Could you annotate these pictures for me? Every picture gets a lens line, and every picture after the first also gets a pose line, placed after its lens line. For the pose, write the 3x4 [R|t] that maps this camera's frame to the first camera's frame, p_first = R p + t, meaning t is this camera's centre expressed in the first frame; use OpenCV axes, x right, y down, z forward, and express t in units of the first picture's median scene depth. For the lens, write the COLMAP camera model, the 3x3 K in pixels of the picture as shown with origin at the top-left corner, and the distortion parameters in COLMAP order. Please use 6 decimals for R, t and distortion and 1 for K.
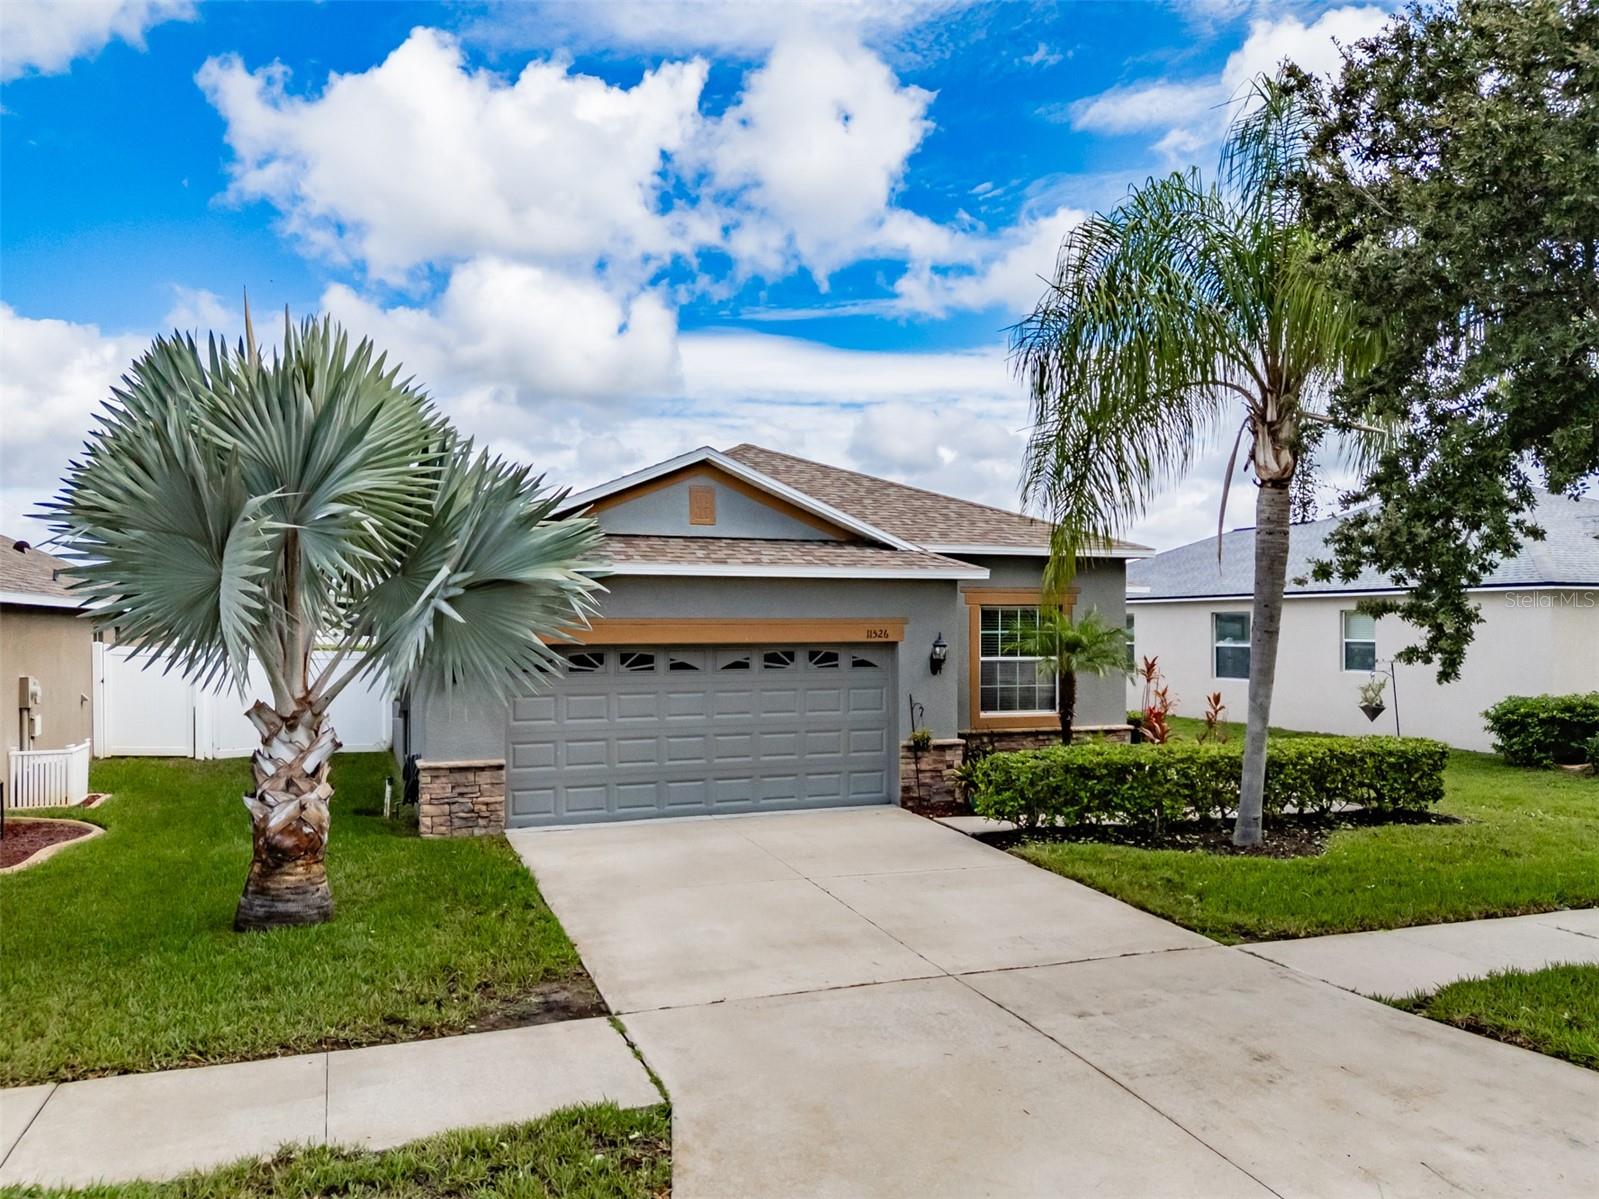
lens RADIAL K [[1270.8, 0, 864.0], [0, 1270.8, 597.4], [0, 0, 1]] dist [0.109926, -0.141828]
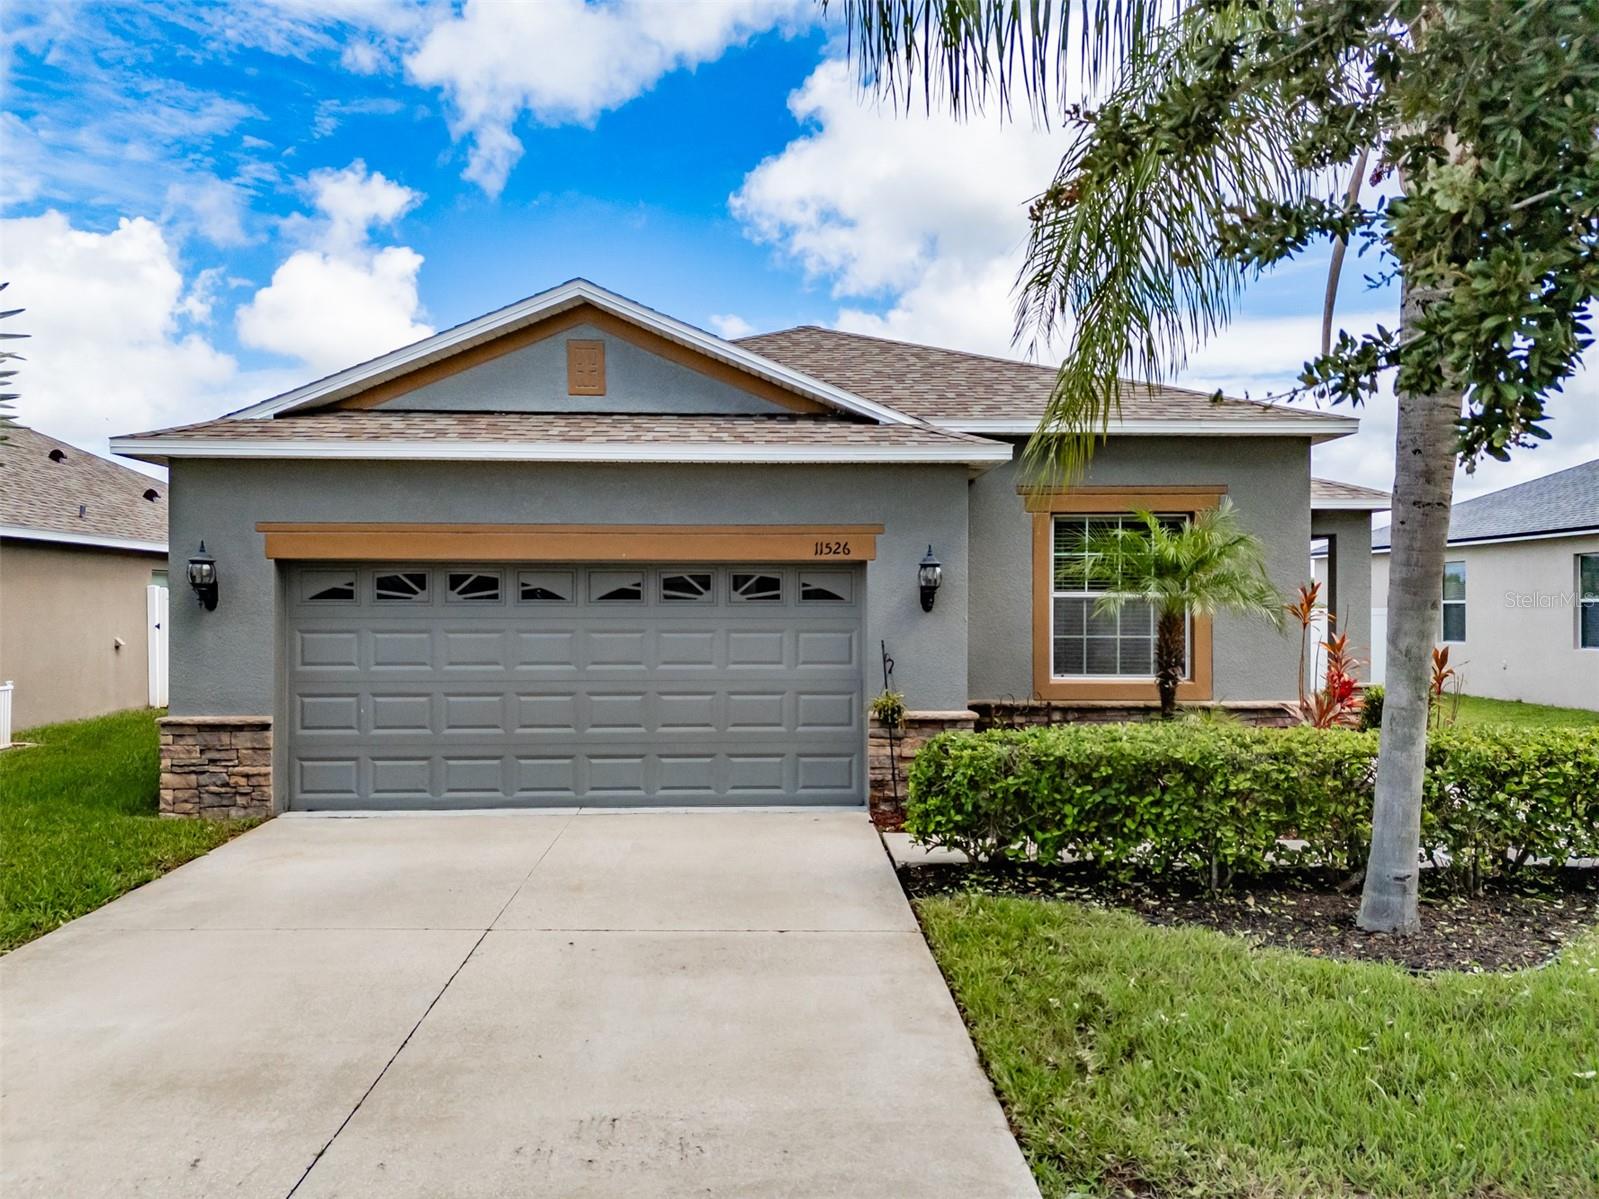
lens RADIAL K [[1232.0, 0, 802.0], [0, 1232.0, 613.1], [0, 0, 1]] dist [0.099581, -0.119731]
pose [[0.936052, 0.002013, -0.351856, 0.225737], [0.006421, 0.999719, 0.022803, 0.048481], [0.351804, -0.023604, 0.935776, 0.401363]]
